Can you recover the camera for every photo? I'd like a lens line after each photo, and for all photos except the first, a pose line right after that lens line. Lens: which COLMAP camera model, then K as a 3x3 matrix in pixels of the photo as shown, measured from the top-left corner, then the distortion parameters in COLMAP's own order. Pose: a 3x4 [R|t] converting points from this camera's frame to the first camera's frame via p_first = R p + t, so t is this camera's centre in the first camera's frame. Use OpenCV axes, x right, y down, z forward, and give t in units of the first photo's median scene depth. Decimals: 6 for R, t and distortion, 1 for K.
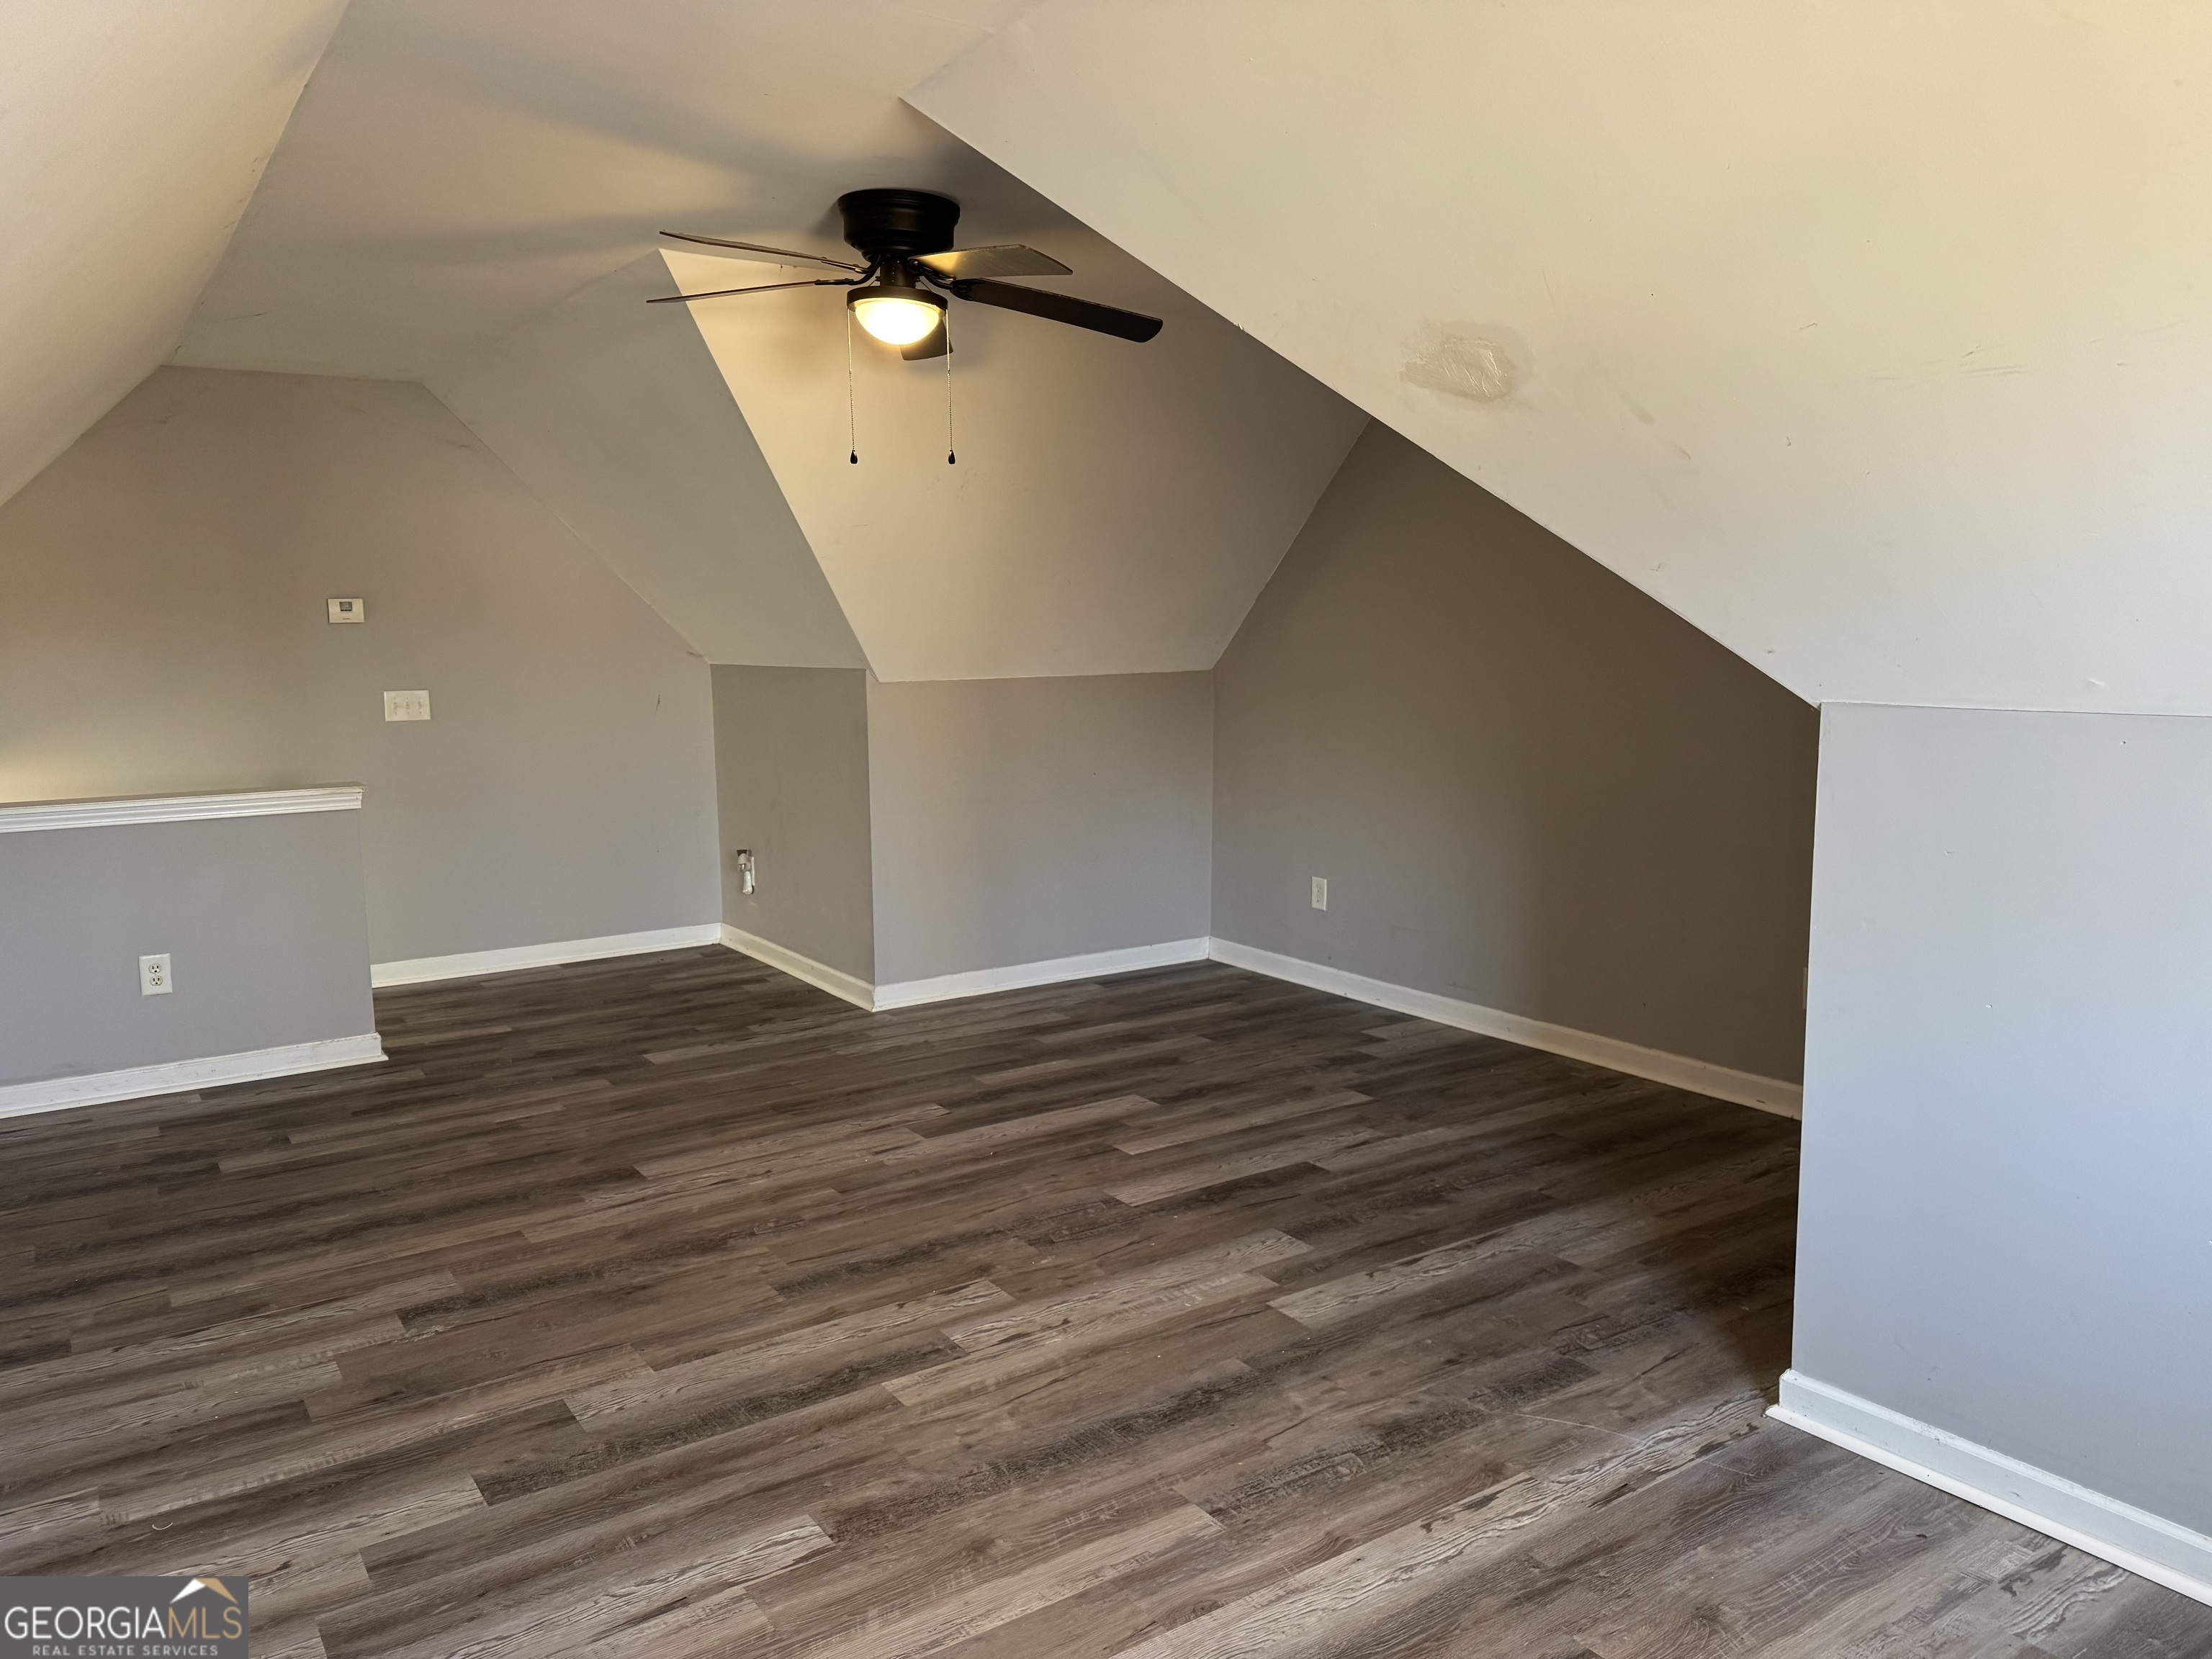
lens RADIAL K [[1559.6, 0, 1079.0], [0, 1559.6, 813.8], [0, 0, 1]] dist [0.078816, -0.083113]
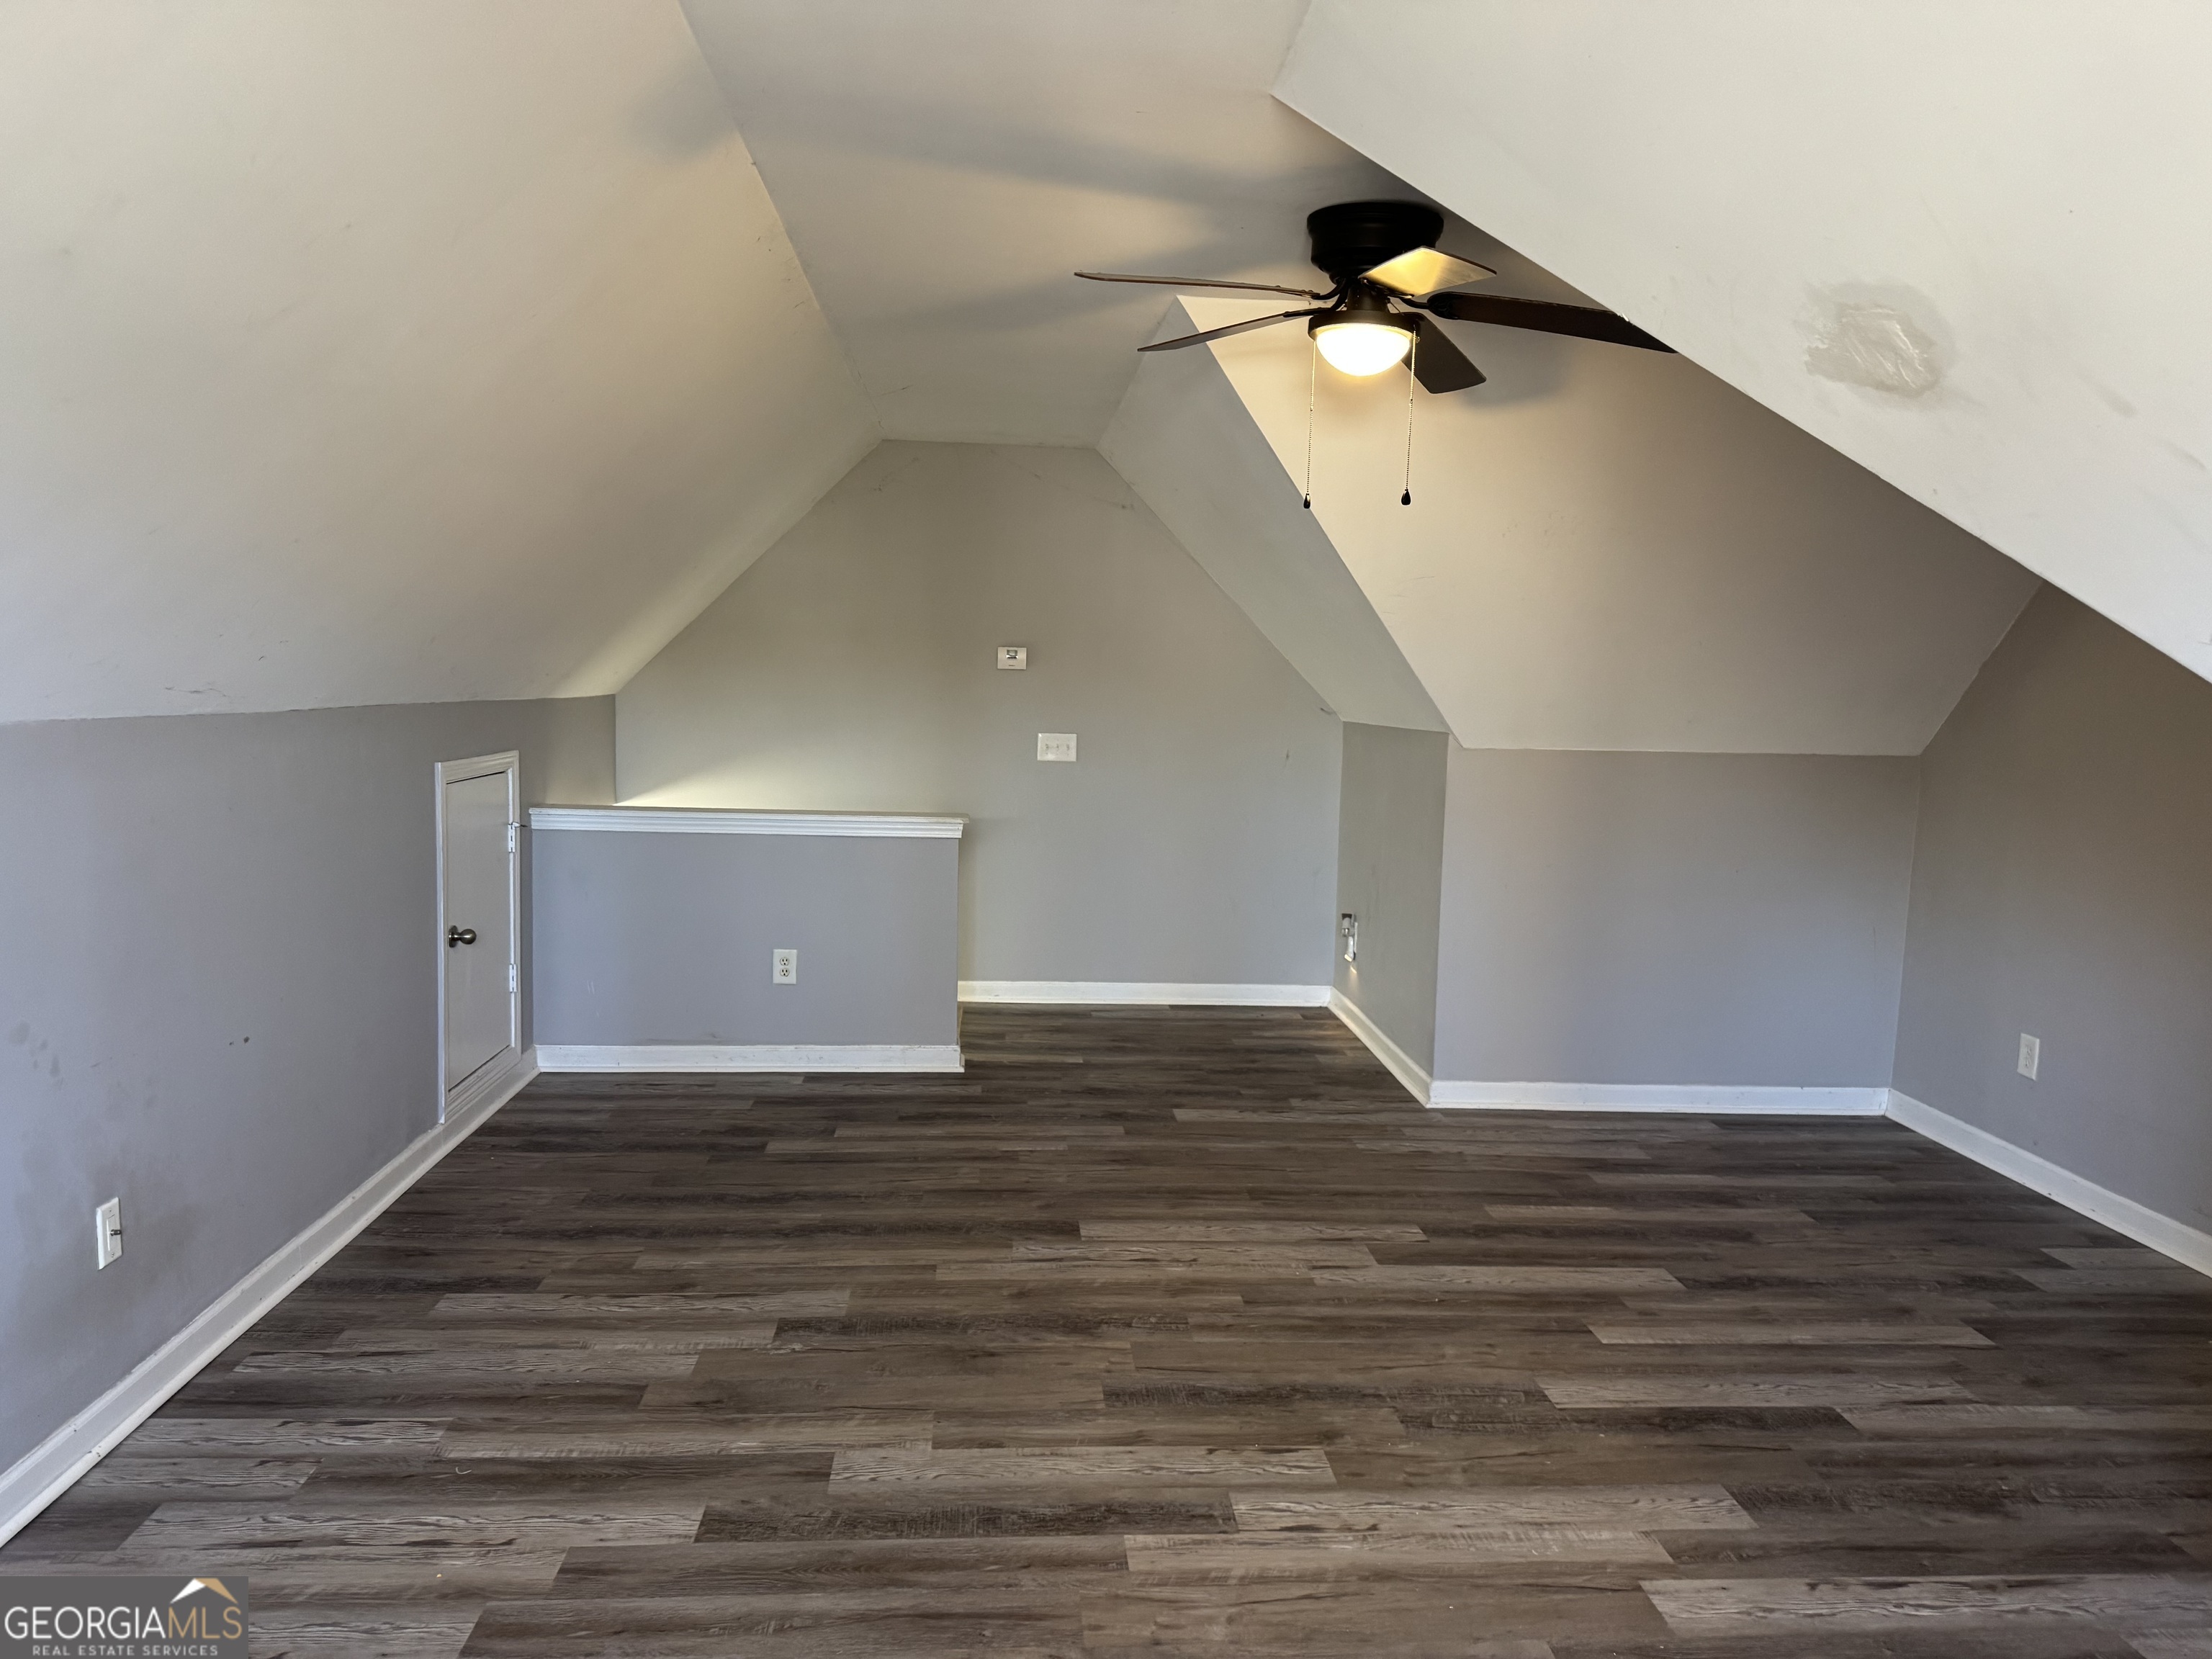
lens RADIAL K [[1559.6, 0, 1123.7], [0, 1559.6, 814.9], [0, 0, 1]] dist [0.078816, -0.083113]
pose [[0.869751, 0.079444, -0.487054, 0.214794], [-0.096366, 0.995298, -0.009739, -0.025489], [0.483991, 0.055406, 0.873317, 0.157697]]
